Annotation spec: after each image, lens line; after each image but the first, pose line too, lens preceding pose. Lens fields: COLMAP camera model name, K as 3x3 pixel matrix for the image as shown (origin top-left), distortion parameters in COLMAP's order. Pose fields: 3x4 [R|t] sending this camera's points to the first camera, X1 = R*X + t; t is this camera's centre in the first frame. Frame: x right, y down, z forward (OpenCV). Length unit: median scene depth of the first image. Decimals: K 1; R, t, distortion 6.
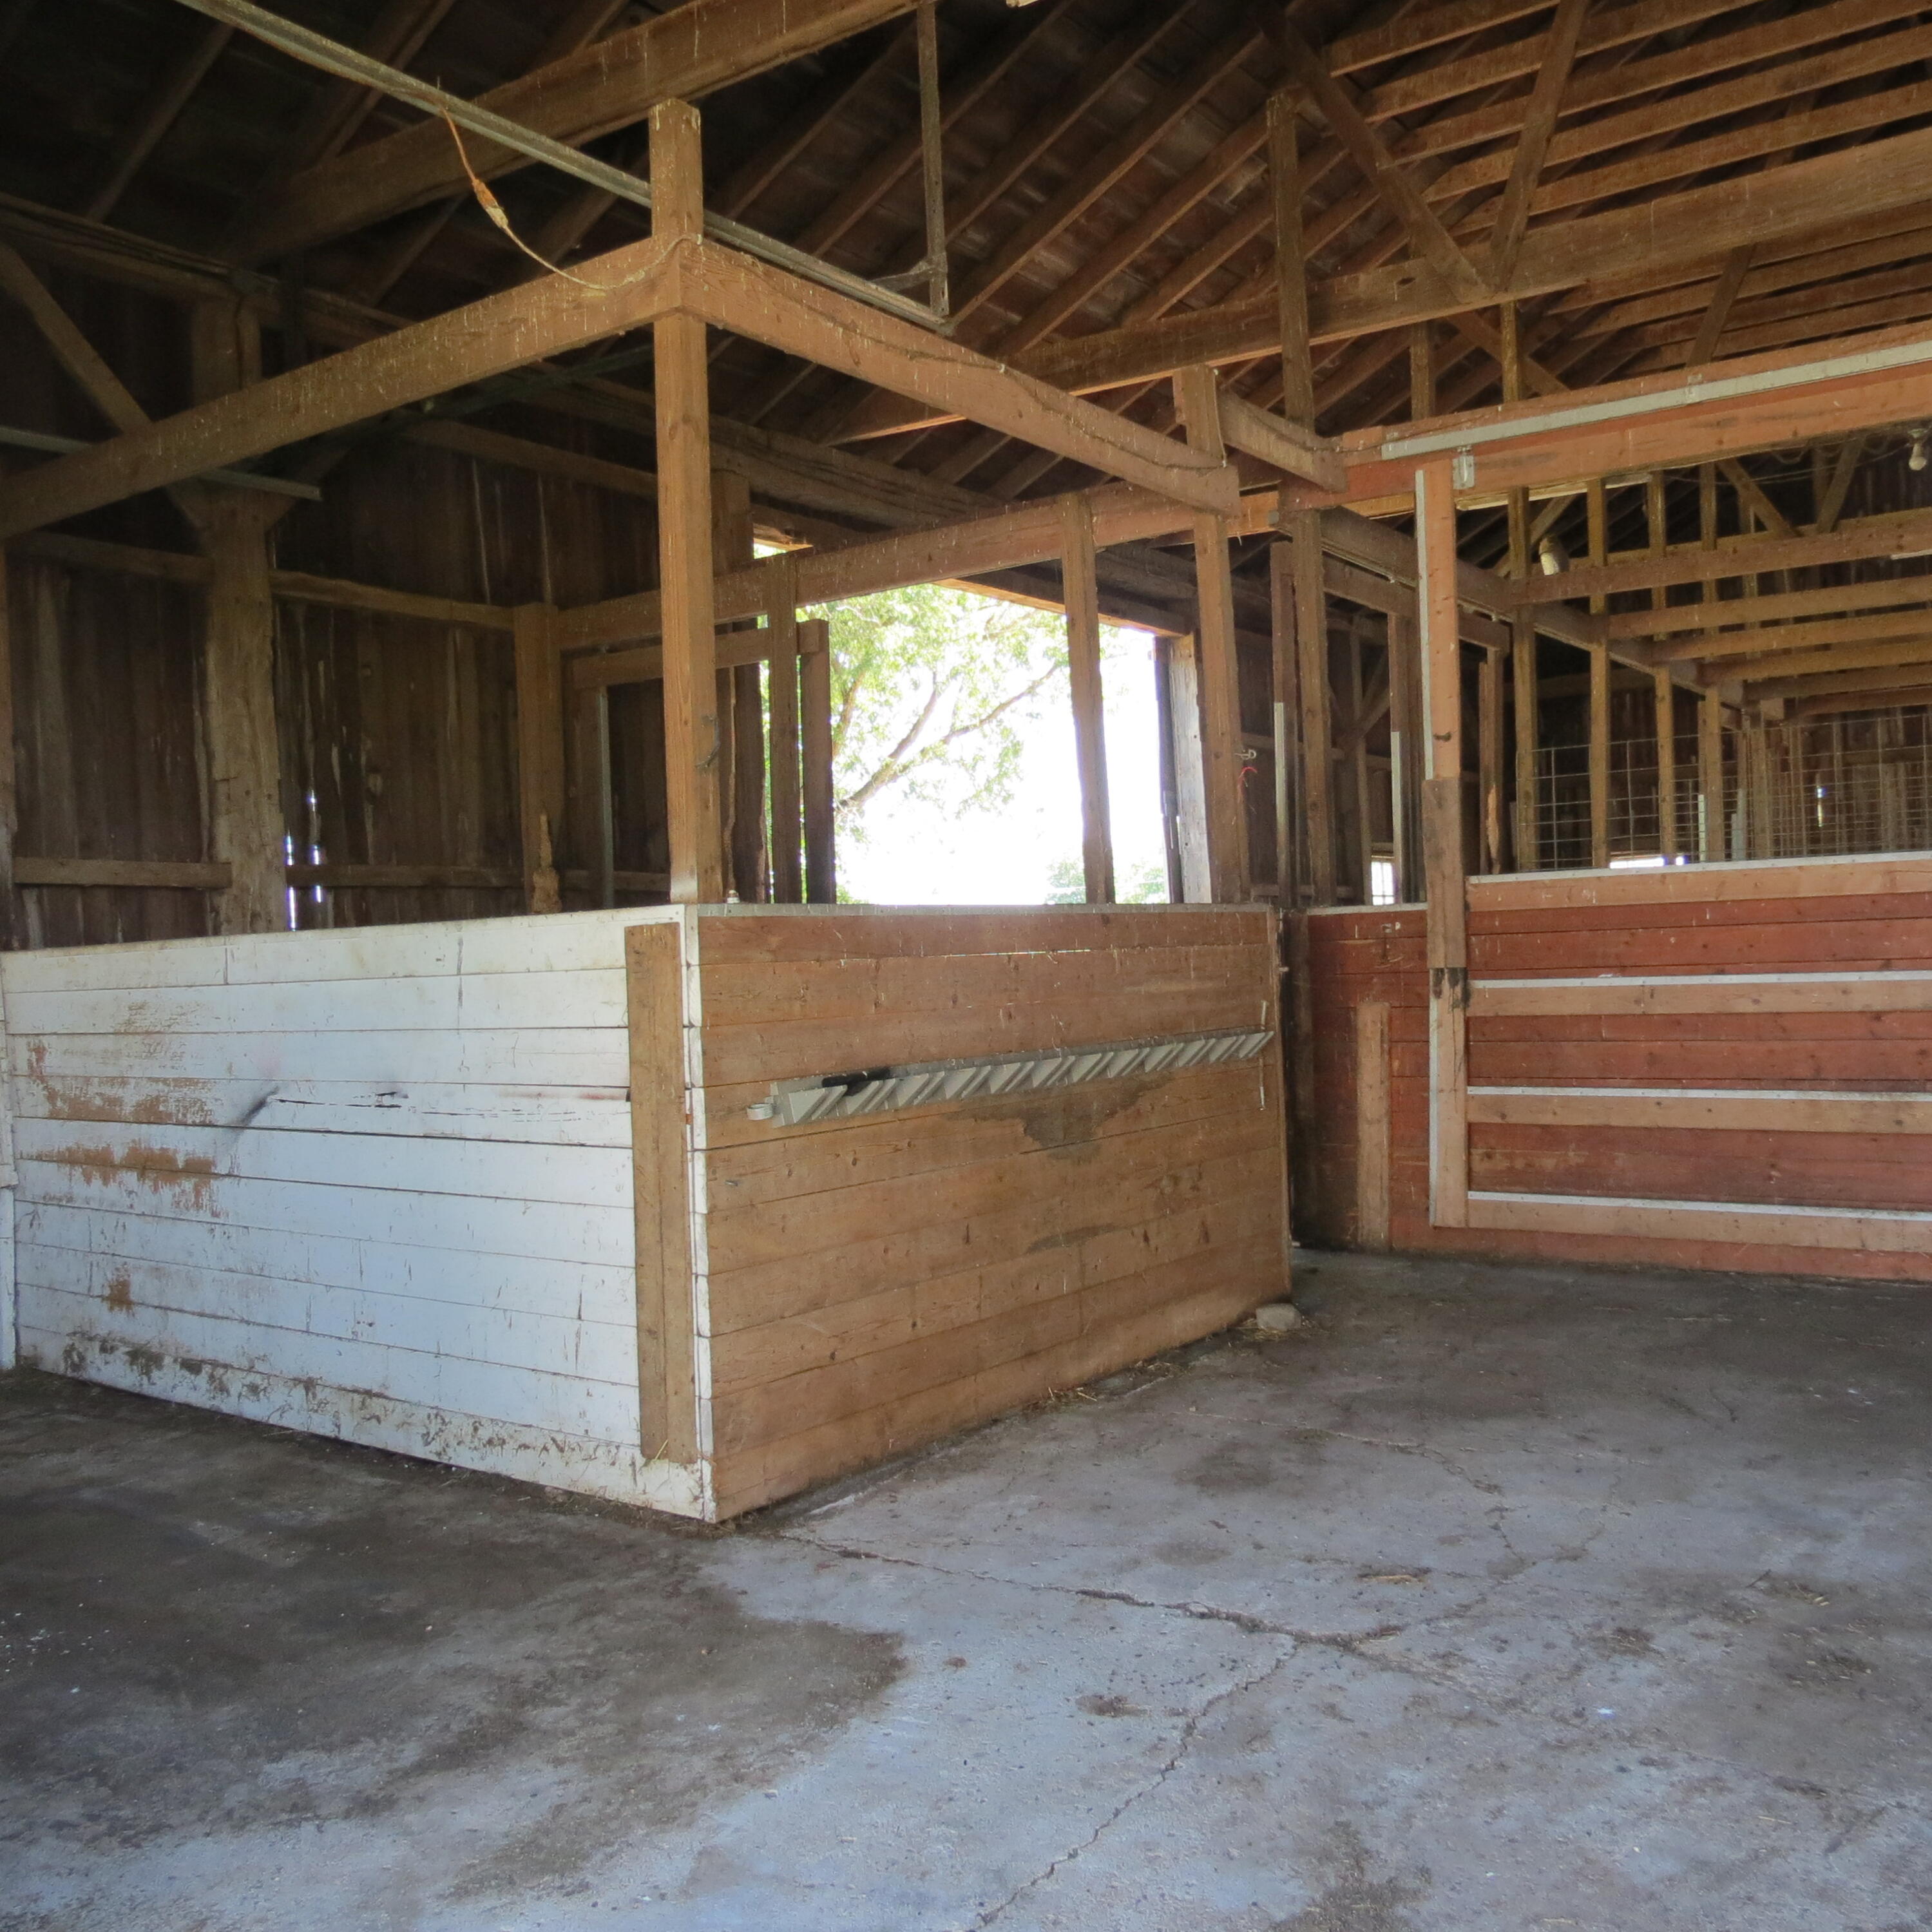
lens RADIAL K [[1823.9, 0, 967.9], [0, 1823.9, 966.9], [0, 0, 1]] dist [-0.025954, 0.000000]
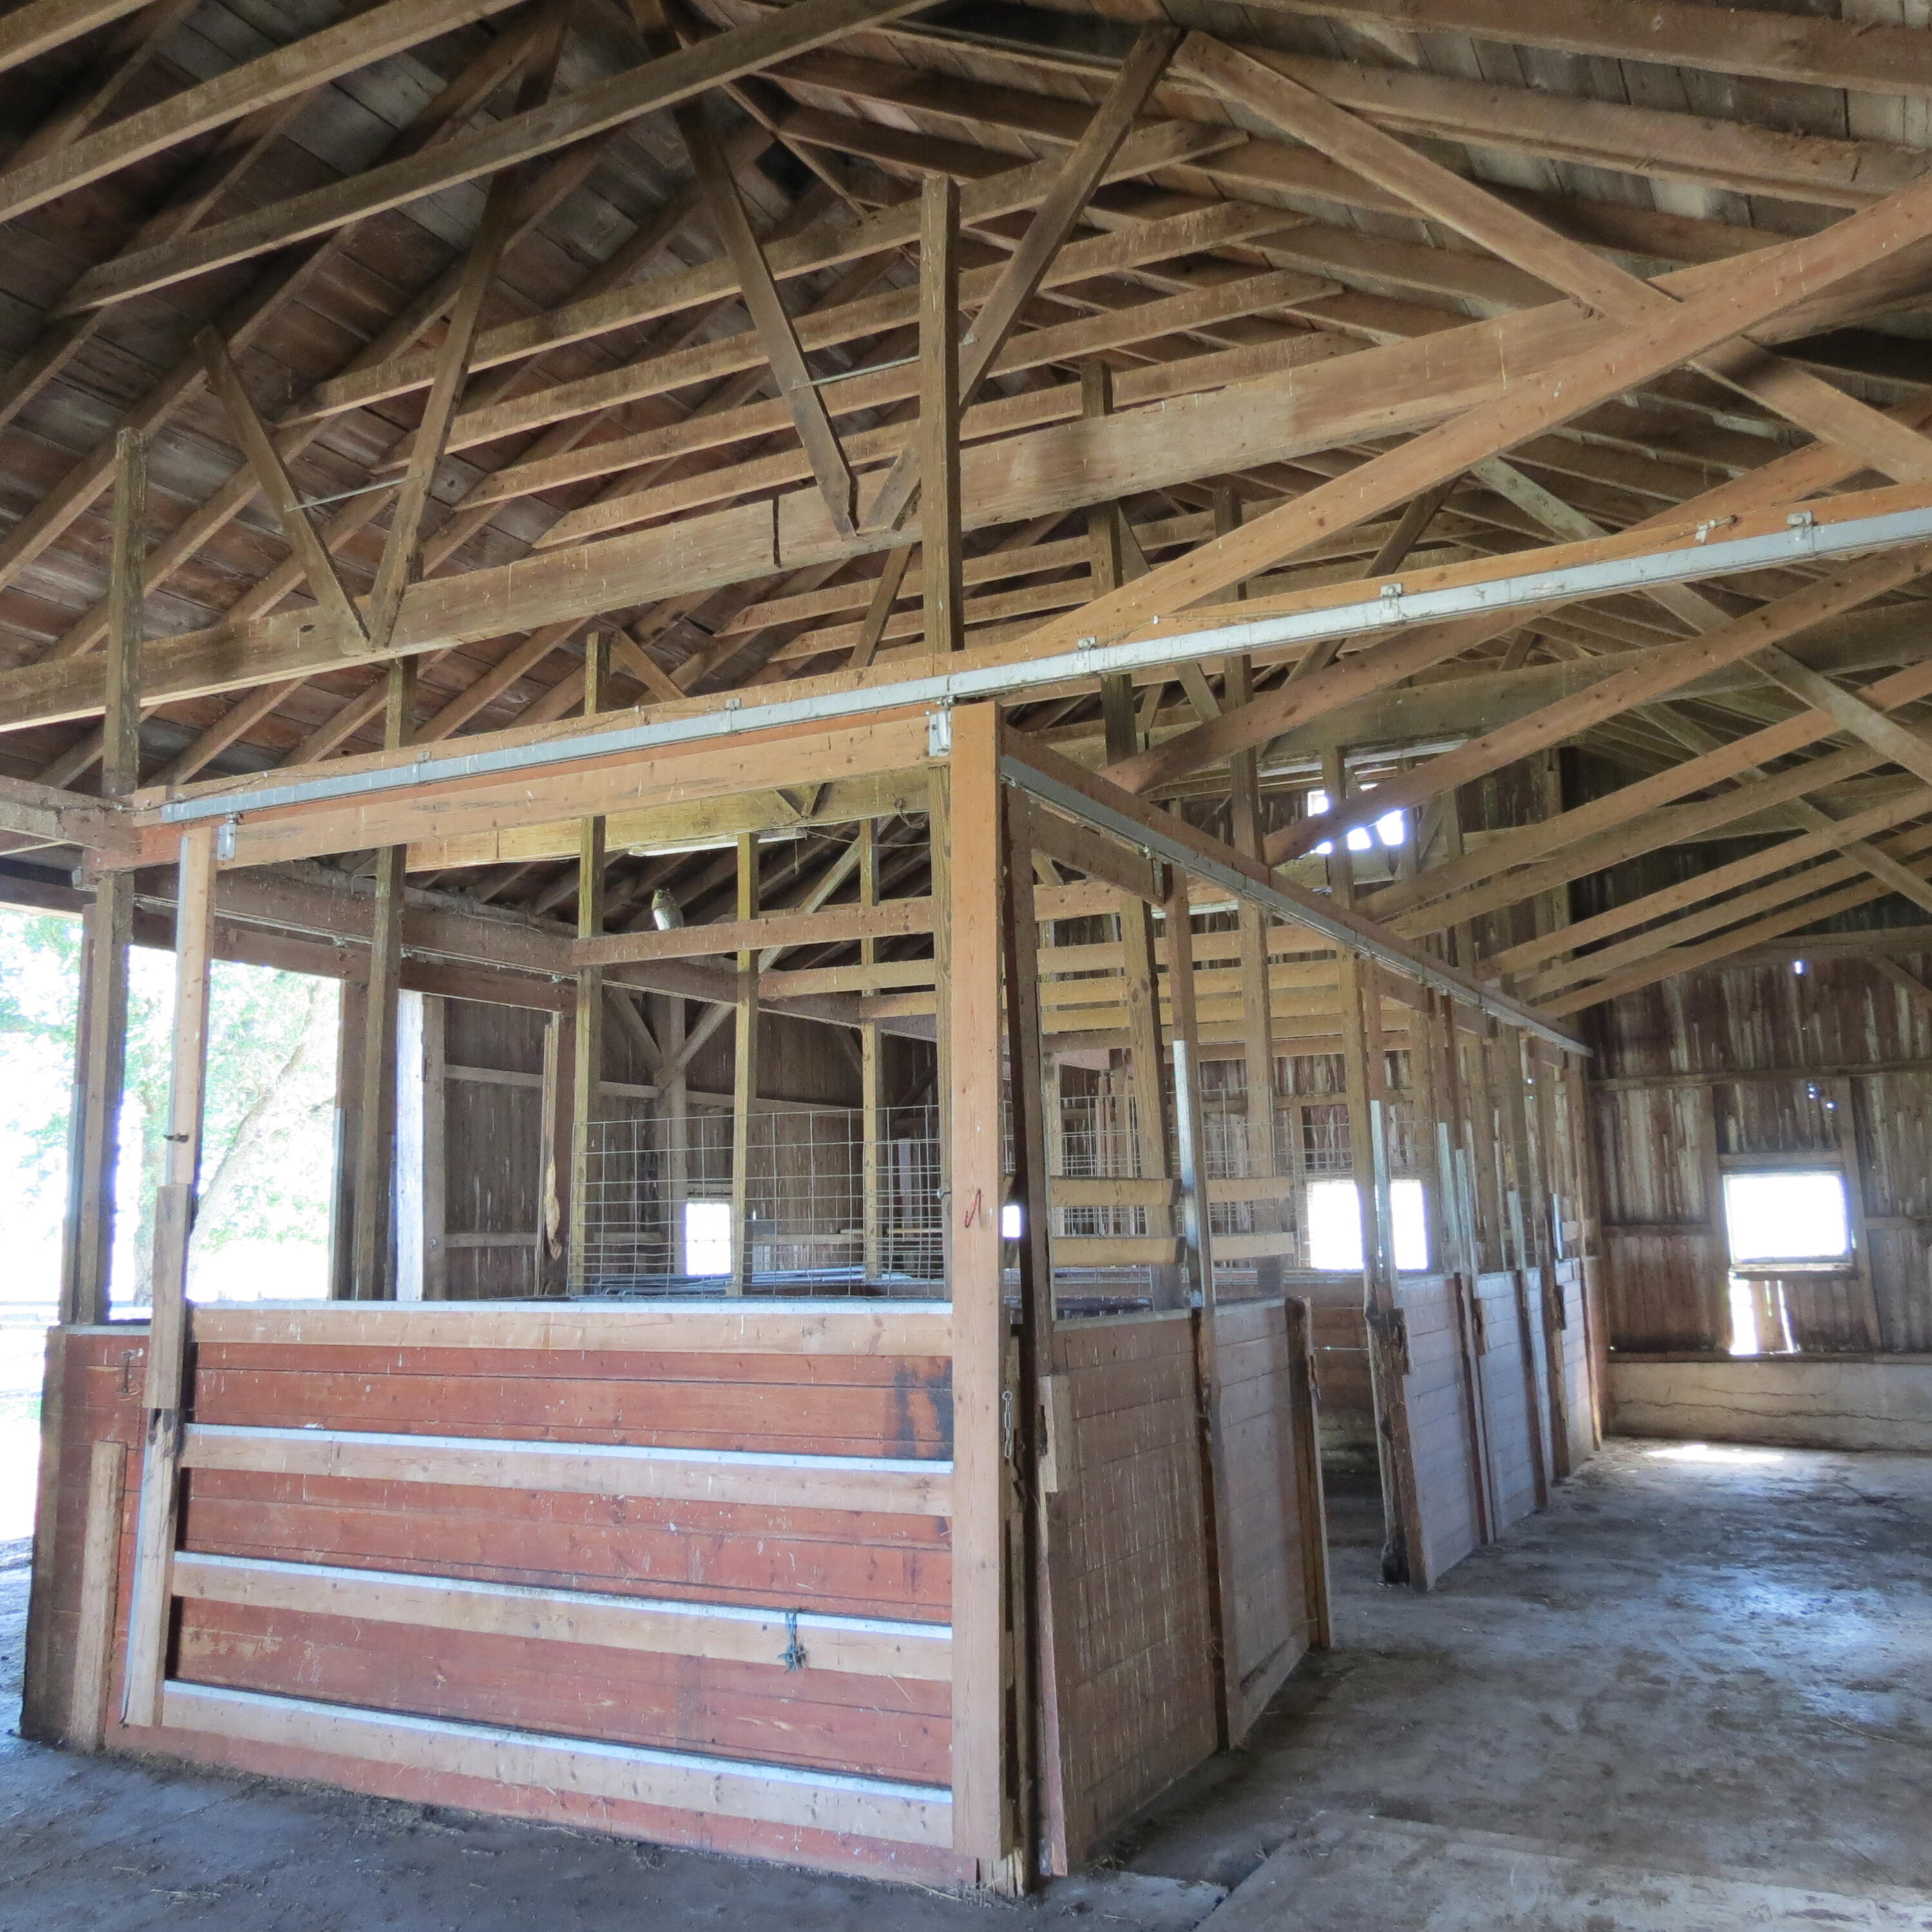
lens RADIAL K [[1823.9, 0, 963.7], [0, 1823.9, 967.7], [0, 0, 1]] dist [-0.025954, 0.000000]
pose [[0.990596, 0.039623, 0.130955, 0.509532], [-0.018946, 0.987651, -0.155518, -0.077633], [-0.135500, 0.151575, 0.979114, 0.083443]]
